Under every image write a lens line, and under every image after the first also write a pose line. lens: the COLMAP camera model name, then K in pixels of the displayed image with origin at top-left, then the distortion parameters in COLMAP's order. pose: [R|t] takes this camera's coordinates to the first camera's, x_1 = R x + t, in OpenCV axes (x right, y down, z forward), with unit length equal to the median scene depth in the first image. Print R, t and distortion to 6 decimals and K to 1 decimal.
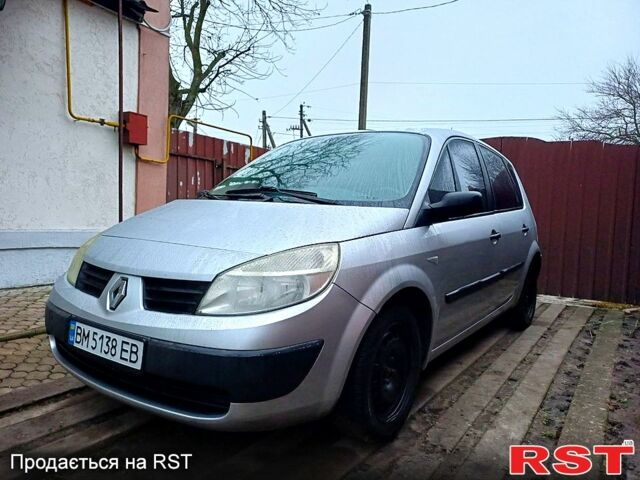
lens RADIAL K [[463.8, 0, 321.9], [0, 463.8, 242.3], [0, 0, 1]] dist [0.035710, -0.005377]
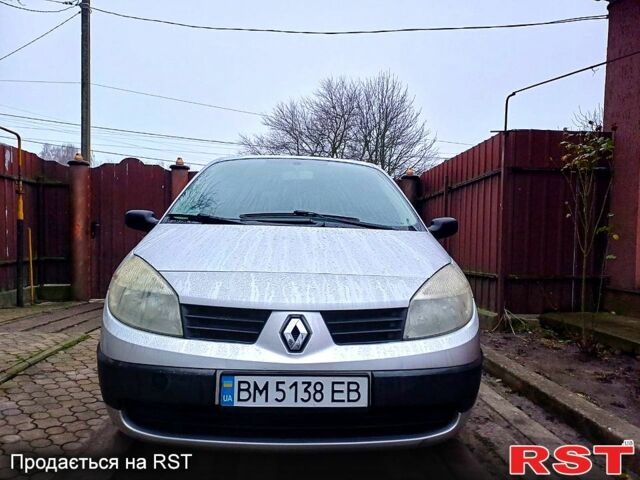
lens RADIAL K [[463.8, 0, 321.9], [0, 463.8, 242.3], [0, 0, 1]] dist [0.035710, -0.005377]
pose [[0.787416, -0.025949, 0.615876, -0.954800], [0.044944, 0.998871, -0.015376, -0.049783], [-0.614782, 0.039787, 0.787693, 0.262130]]
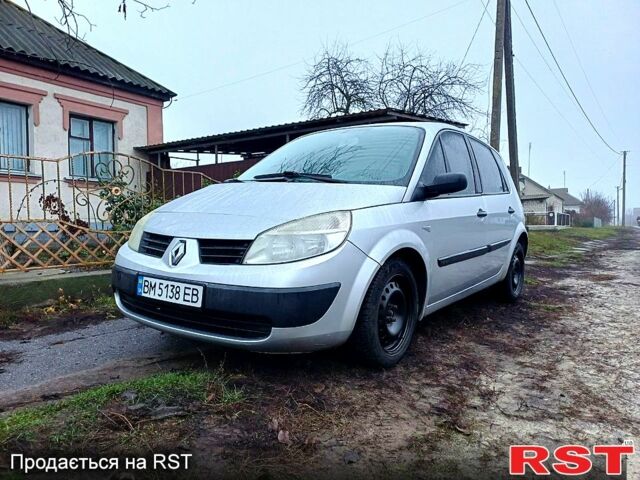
lens RADIAL K [[463.8, 0, 321.9], [0, 463.8, 242.3], [0, 0, 1]] dist [0.035710, -0.005377]
pose [[0.999913, -0.012629, -0.003703, -0.039312], [0.012626, 0.999920, -0.000808, 0.088453], [0.003713, 0.000761, 0.999993, -0.271740]]
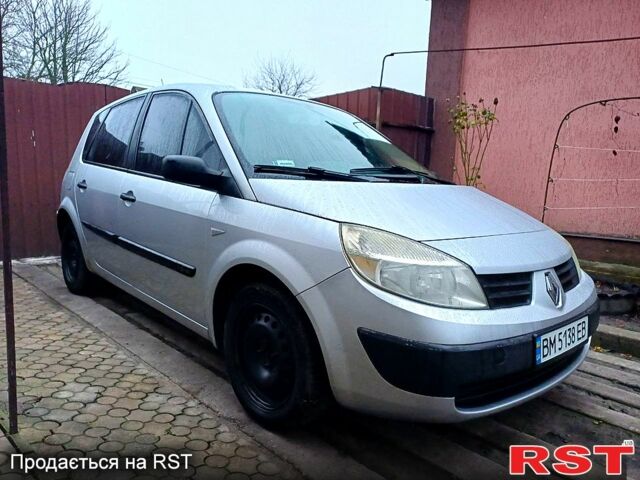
lens RADIAL K [[463.8, 0, 321.9], [0, 463.8, 242.3], [0, 0, 1]] dist [0.035710, -0.005377]
pose [[0.234394, -0.157491, 0.959300, -1.513069], [0.036338, 0.987520, 0.153245, -0.161243], [-0.971462, -0.001060, 0.237191, 1.257797]]
